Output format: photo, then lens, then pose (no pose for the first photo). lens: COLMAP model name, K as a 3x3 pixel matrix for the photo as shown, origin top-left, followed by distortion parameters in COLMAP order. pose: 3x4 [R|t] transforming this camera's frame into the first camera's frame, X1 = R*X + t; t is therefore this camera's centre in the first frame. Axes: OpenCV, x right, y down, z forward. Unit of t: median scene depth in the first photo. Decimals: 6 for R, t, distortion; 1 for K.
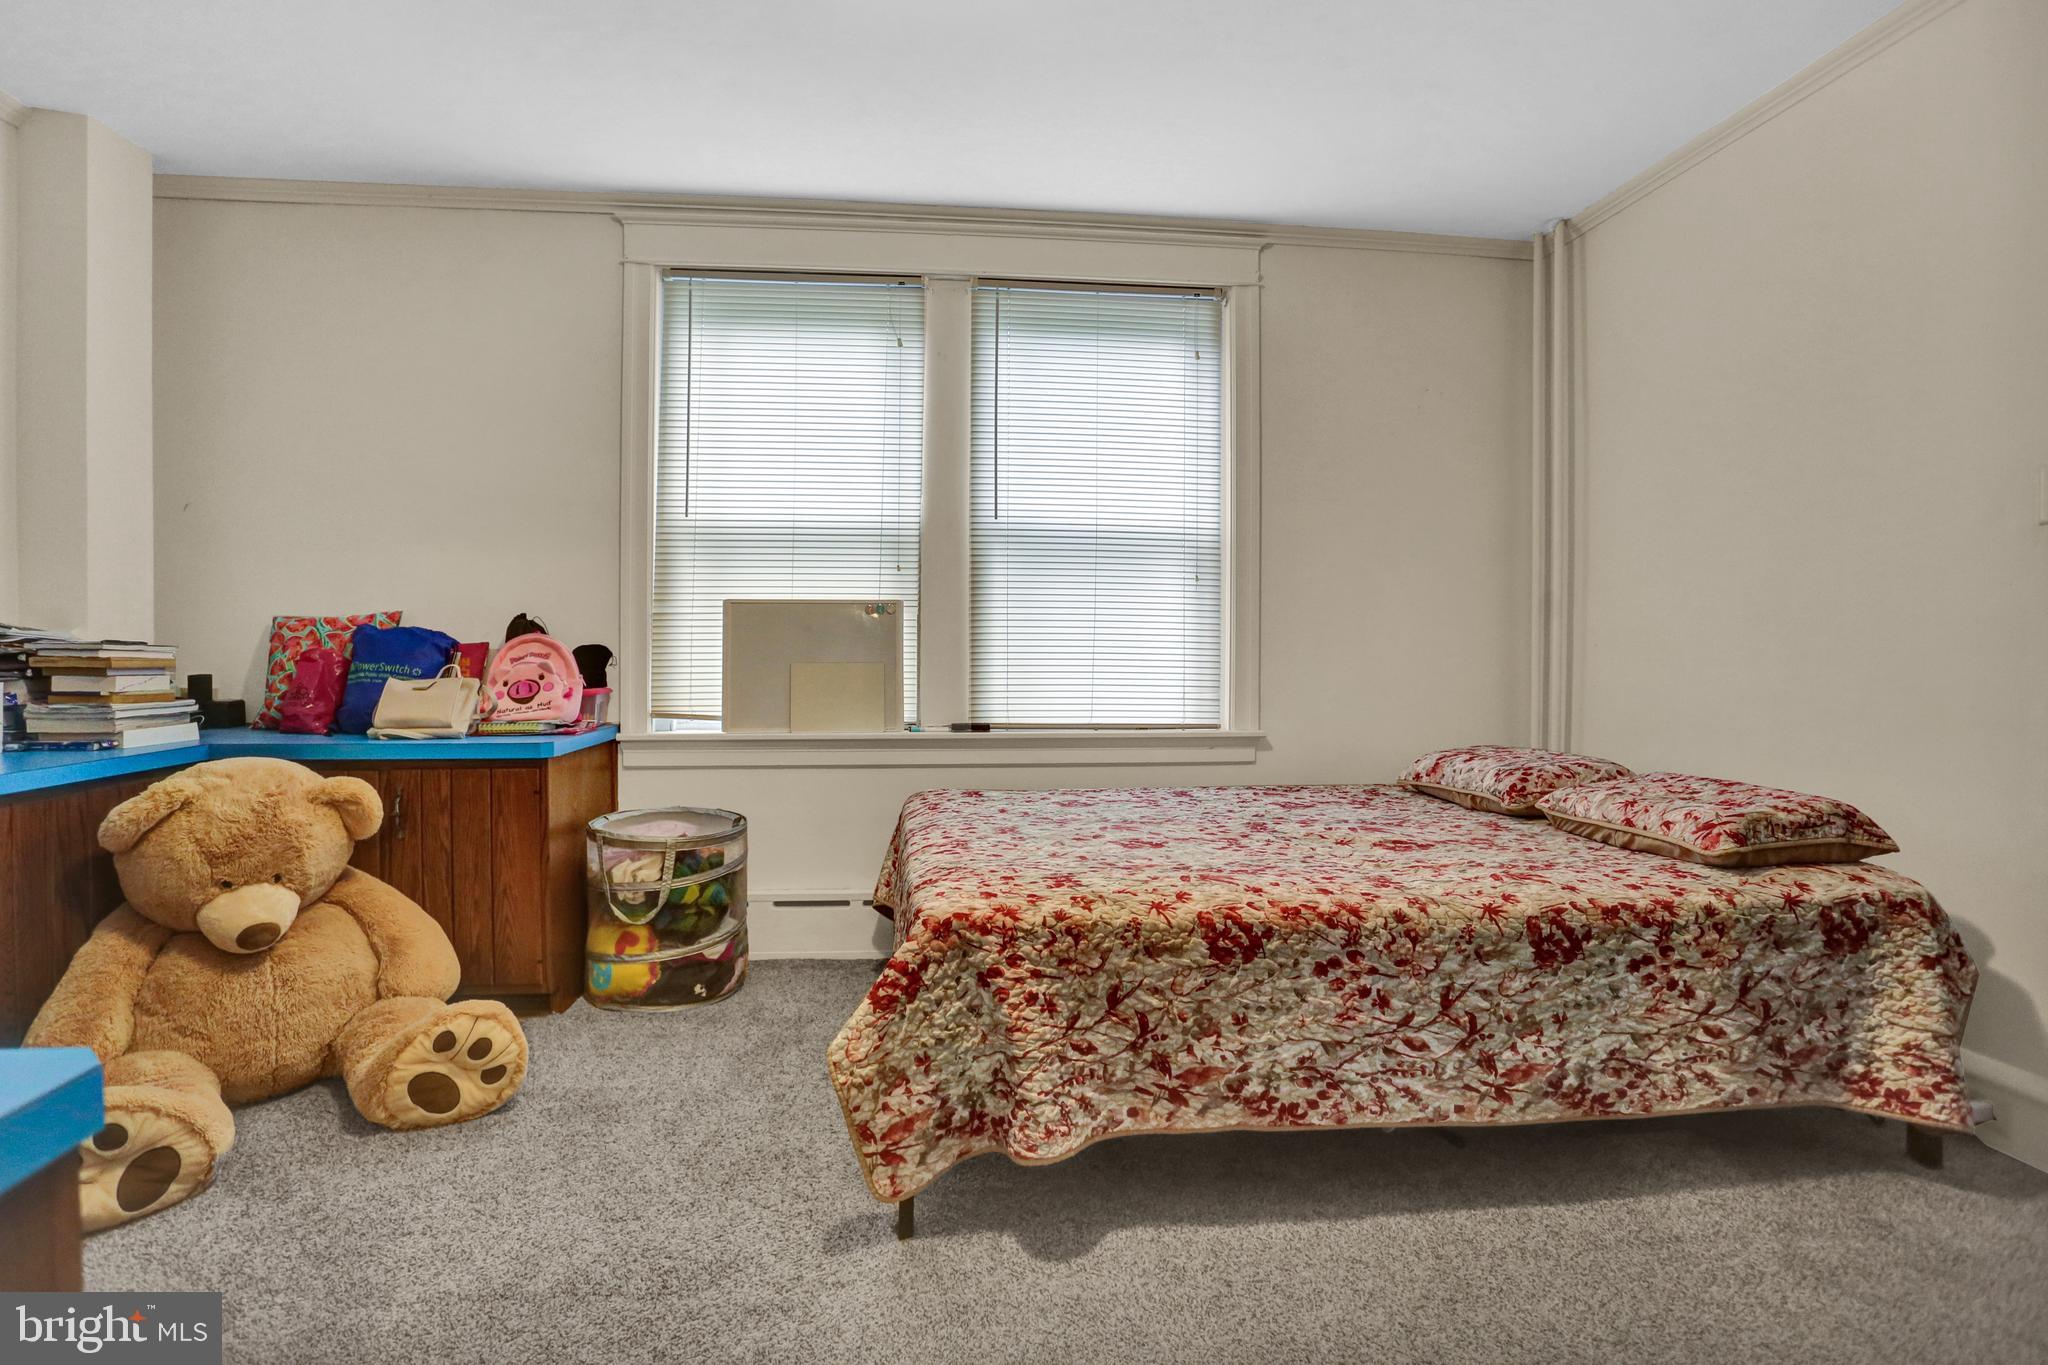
lens RADIAL K [[1032.2, 0, 987.5], [0, 1032.2, 657.9], [0, 0, 1]] dist [-0.063843, 0.029080]
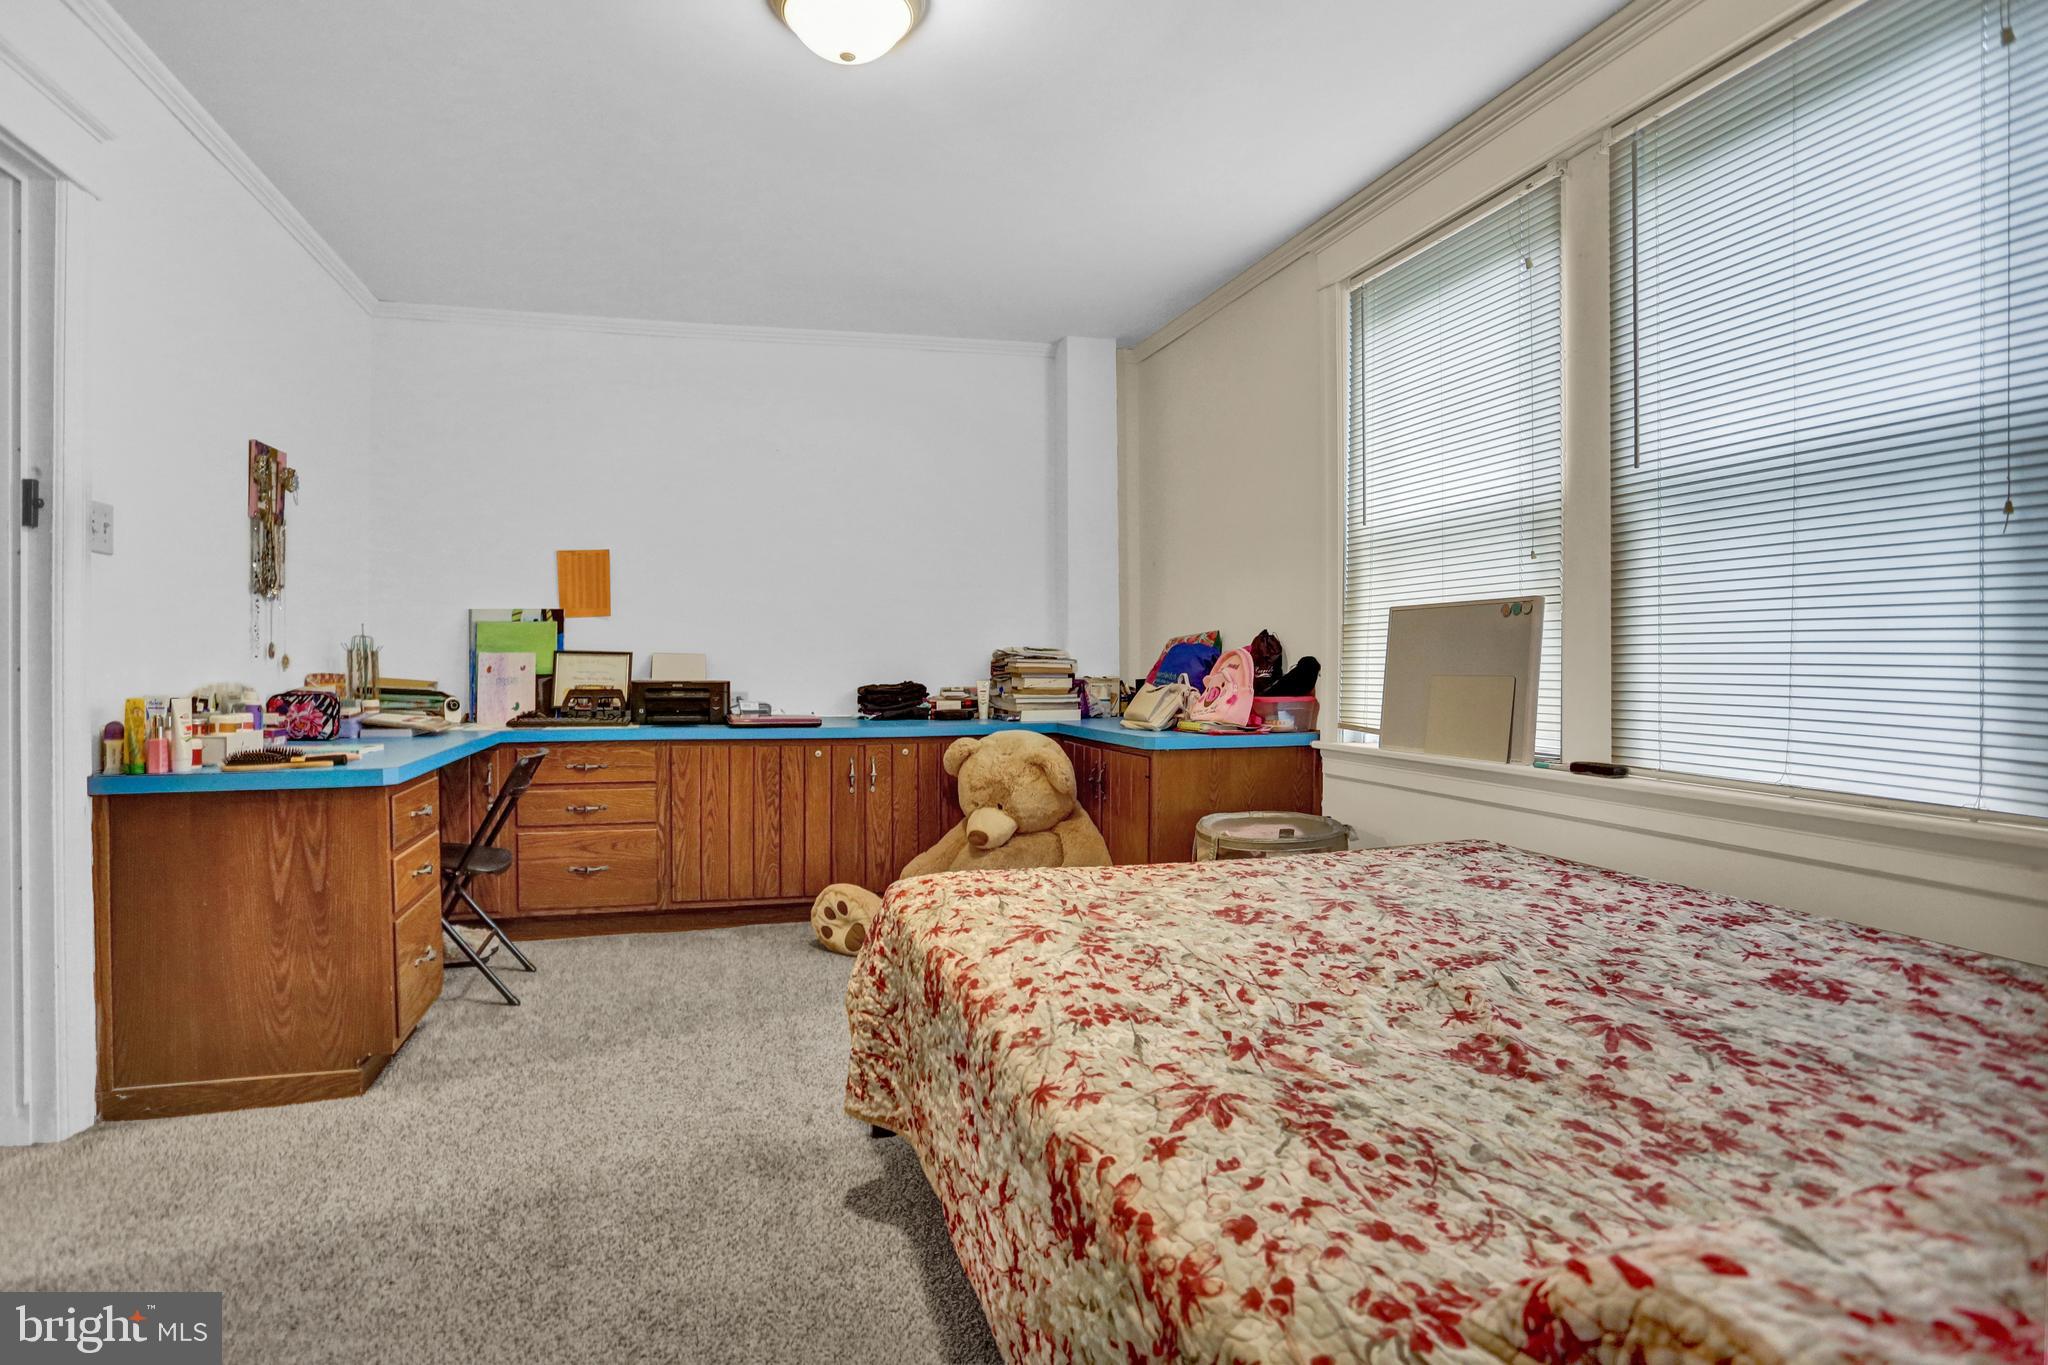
lens RADIAL K [[1032.2, 0, 987.5], [0, 1032.2, 657.9], [0, 0, 1]] dist [-0.063843, 0.029080]
pose [[0.163830, -0.006216, -0.986469, 0.611964], [-0.004471, 0.999965, -0.007044, -0.002392], [0.986478, 0.005565, 0.163797, 0.485678]]
